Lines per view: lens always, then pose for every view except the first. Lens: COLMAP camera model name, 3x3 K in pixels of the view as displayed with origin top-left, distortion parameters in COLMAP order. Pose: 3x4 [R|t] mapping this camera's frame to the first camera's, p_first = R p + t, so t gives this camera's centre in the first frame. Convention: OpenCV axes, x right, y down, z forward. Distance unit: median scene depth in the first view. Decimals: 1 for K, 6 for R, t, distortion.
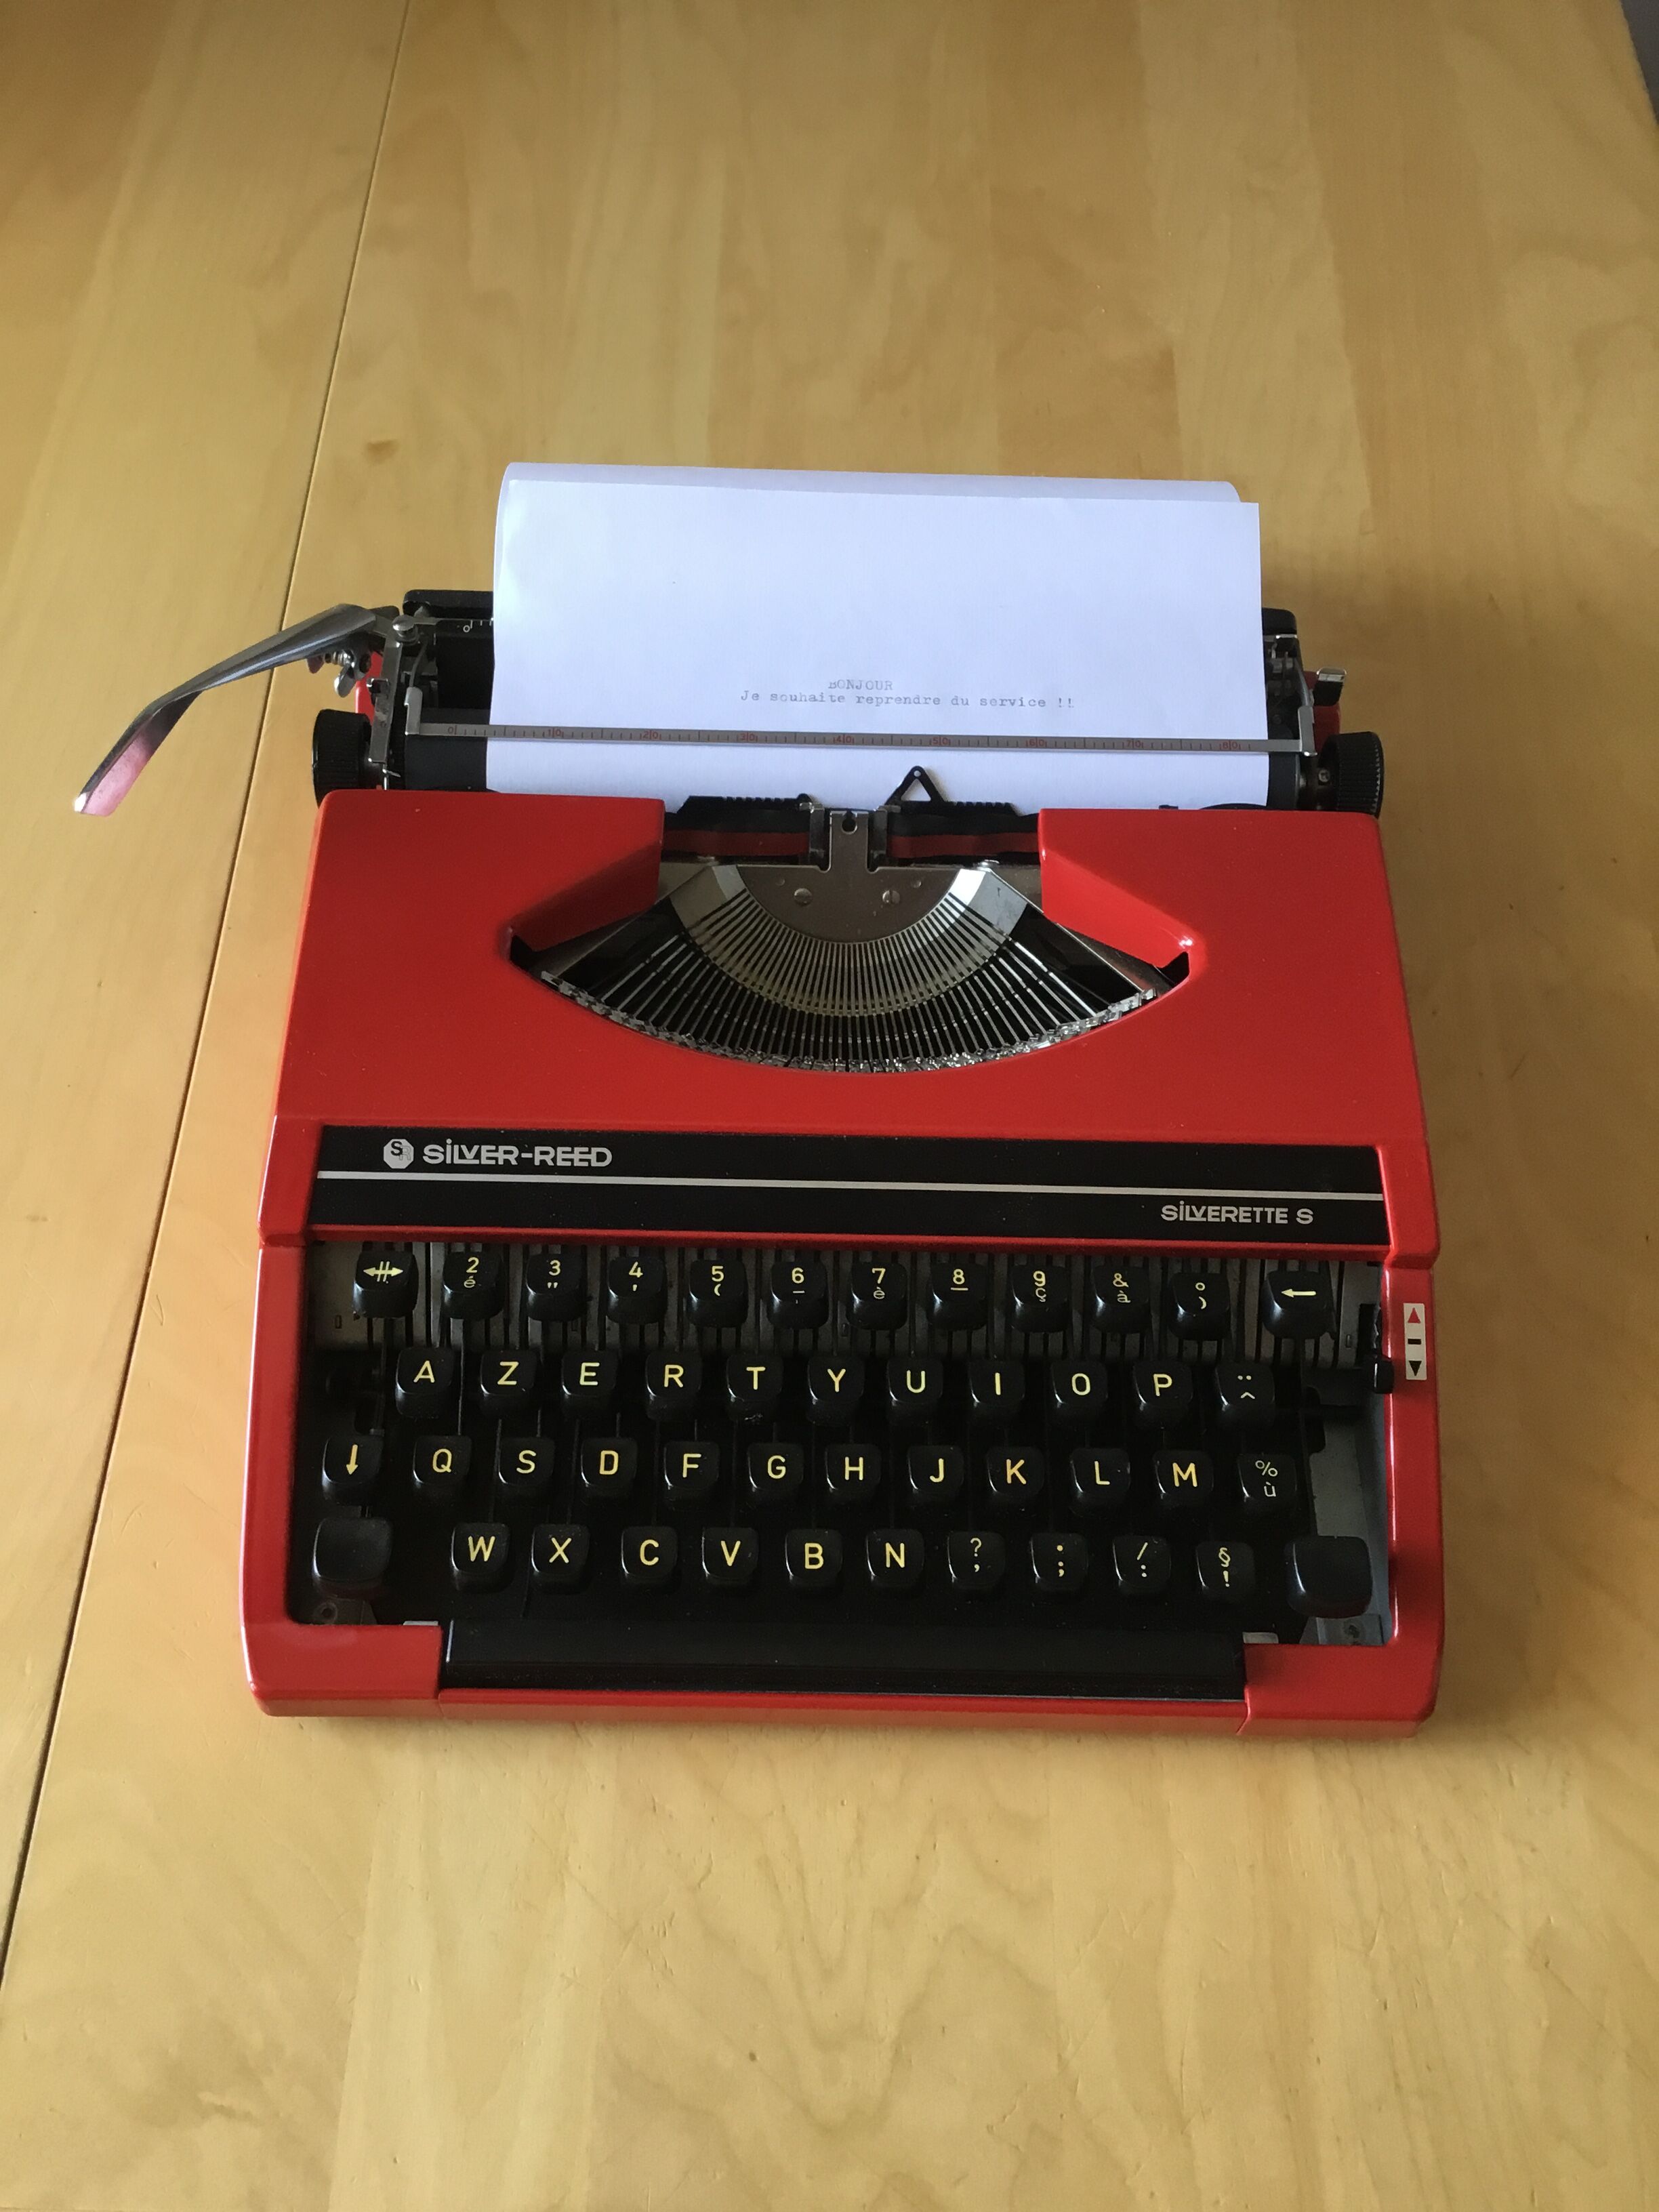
lens RADIAL K [[1976.2, 0, 829.5], [0, 1976.2, 1106.0], [0, 0, 1]] dist [0.133899, -0.210781]
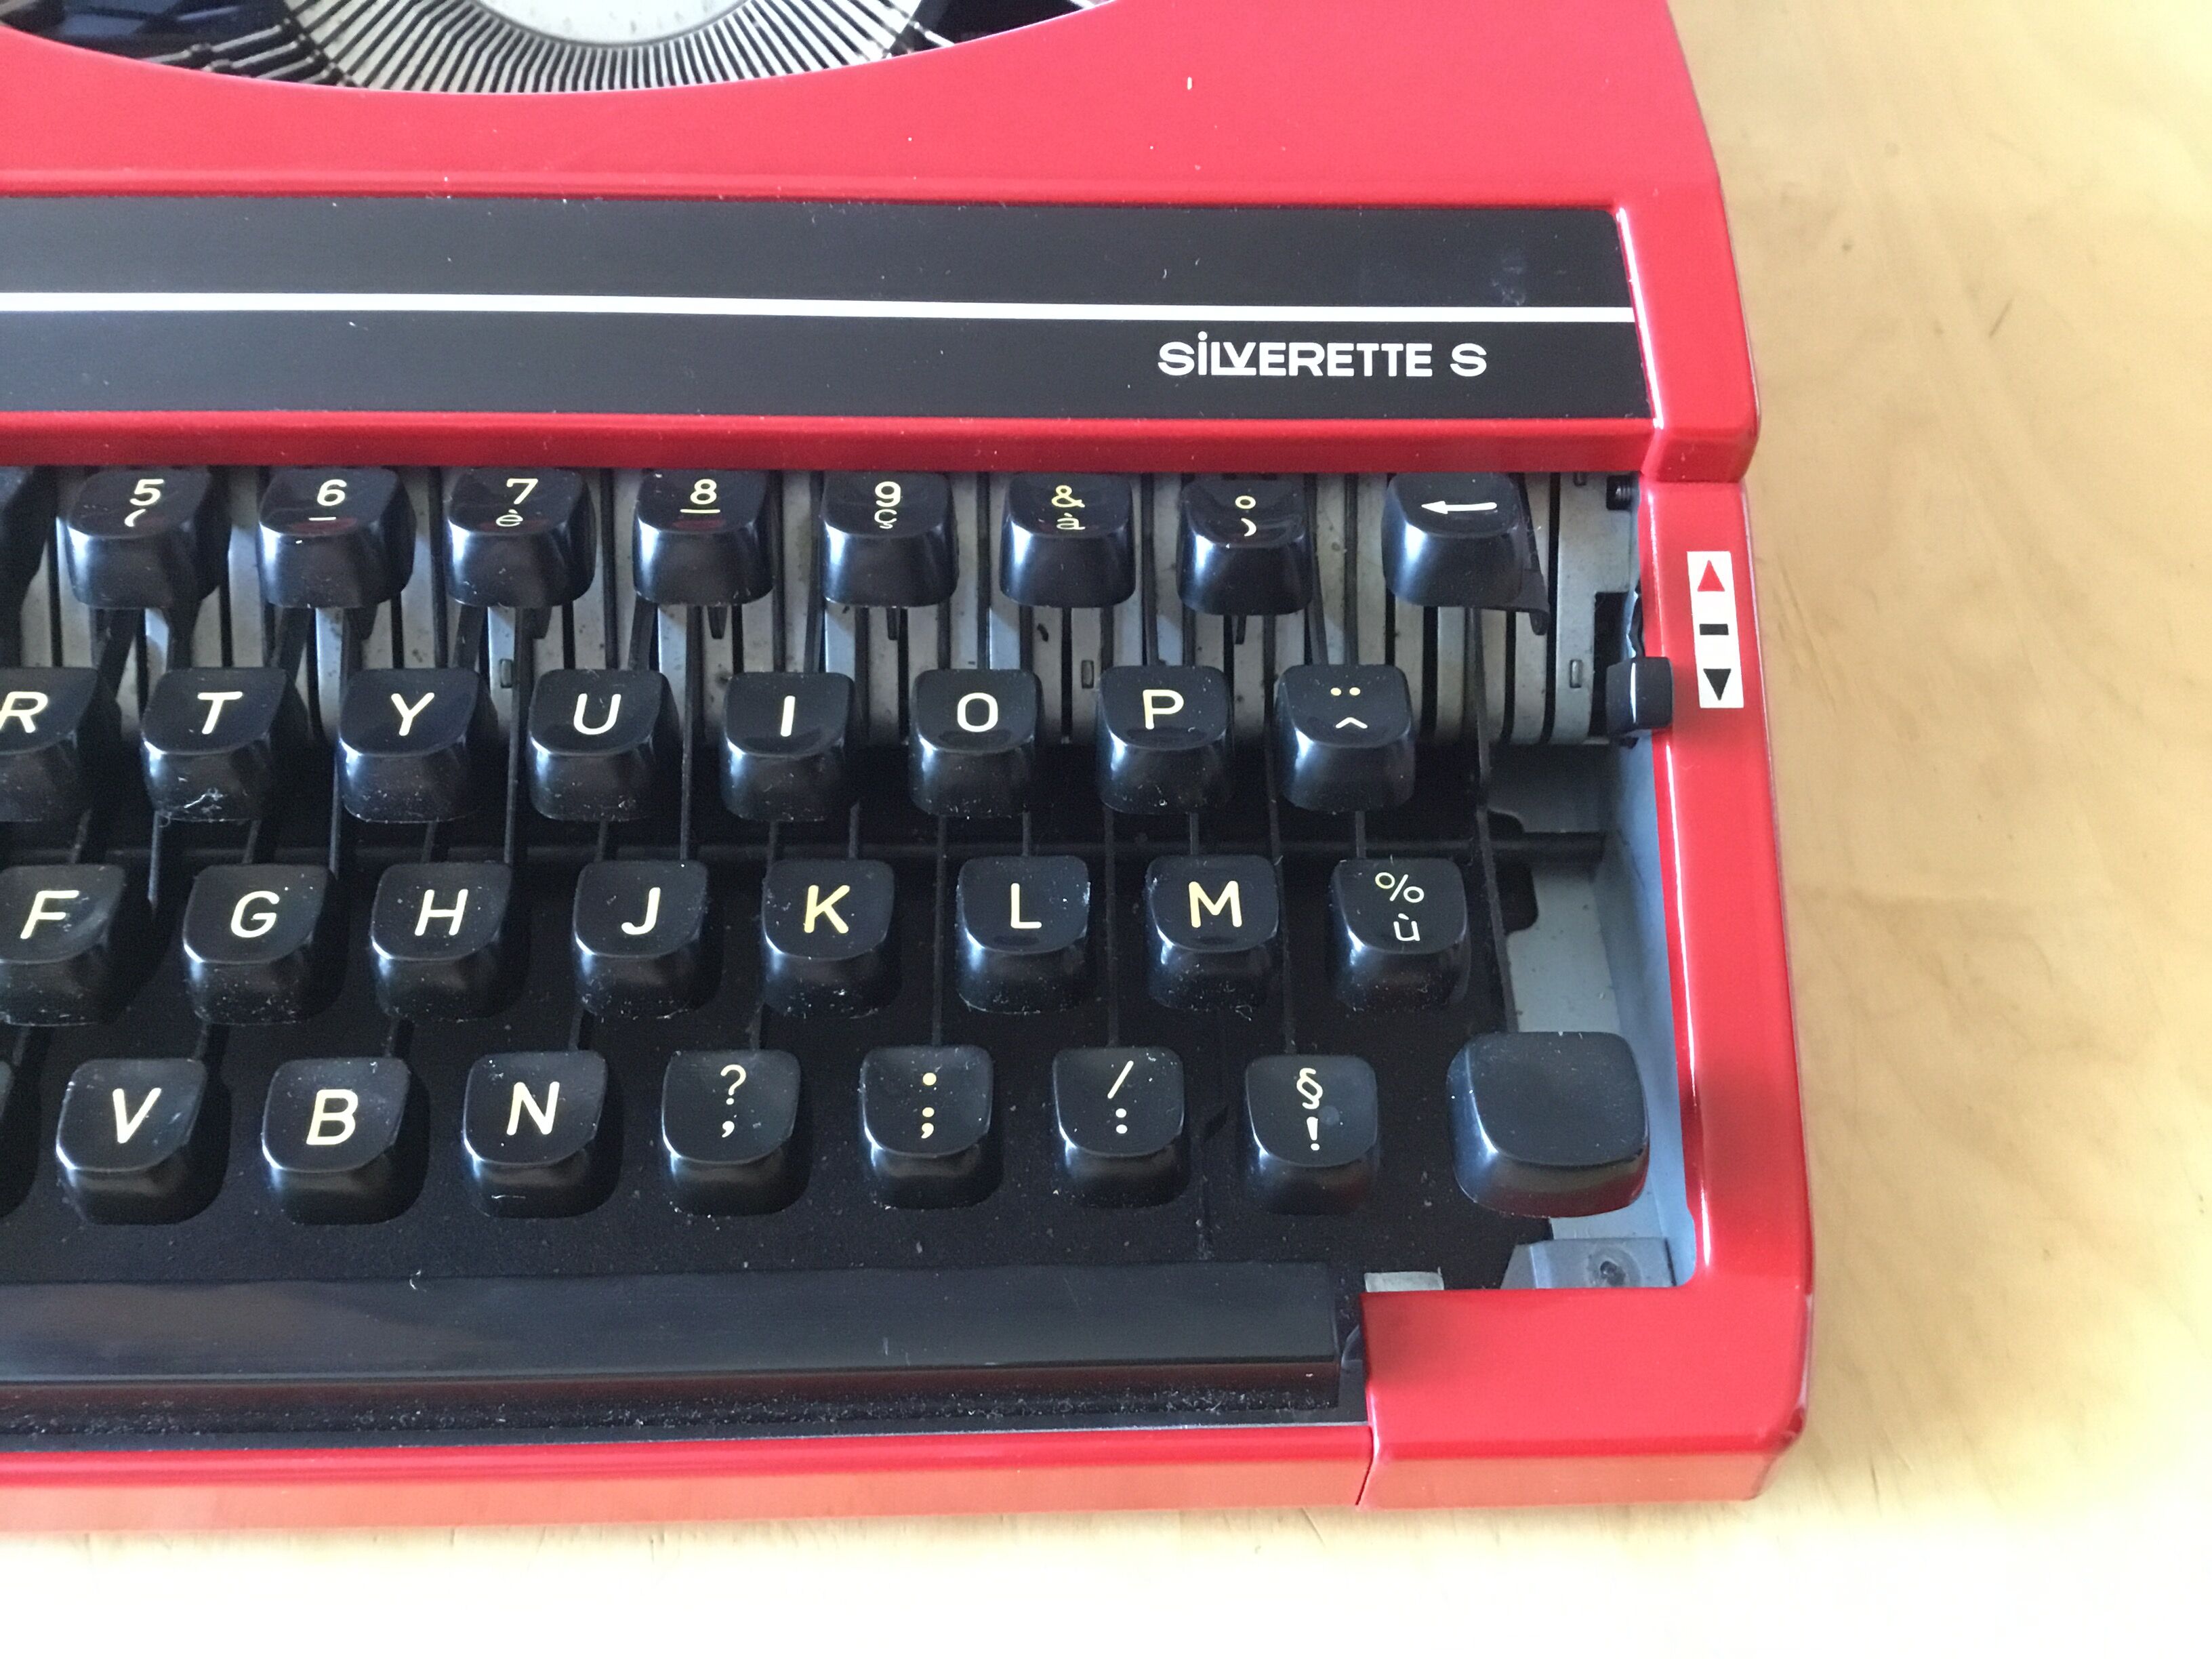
lens RADIAL K [[1990.3, 0, 1129.3], [0, 1990.3, 828.6], [0, 0, 1]] dist [0.134605, -0.333691]
pose [[0.999101, -0.028768, 0.031123, 0.143757], [0.031139, 0.996422, -0.078576, 0.198904], [-0.028751, 0.079475, 0.996422, 0.551886]]
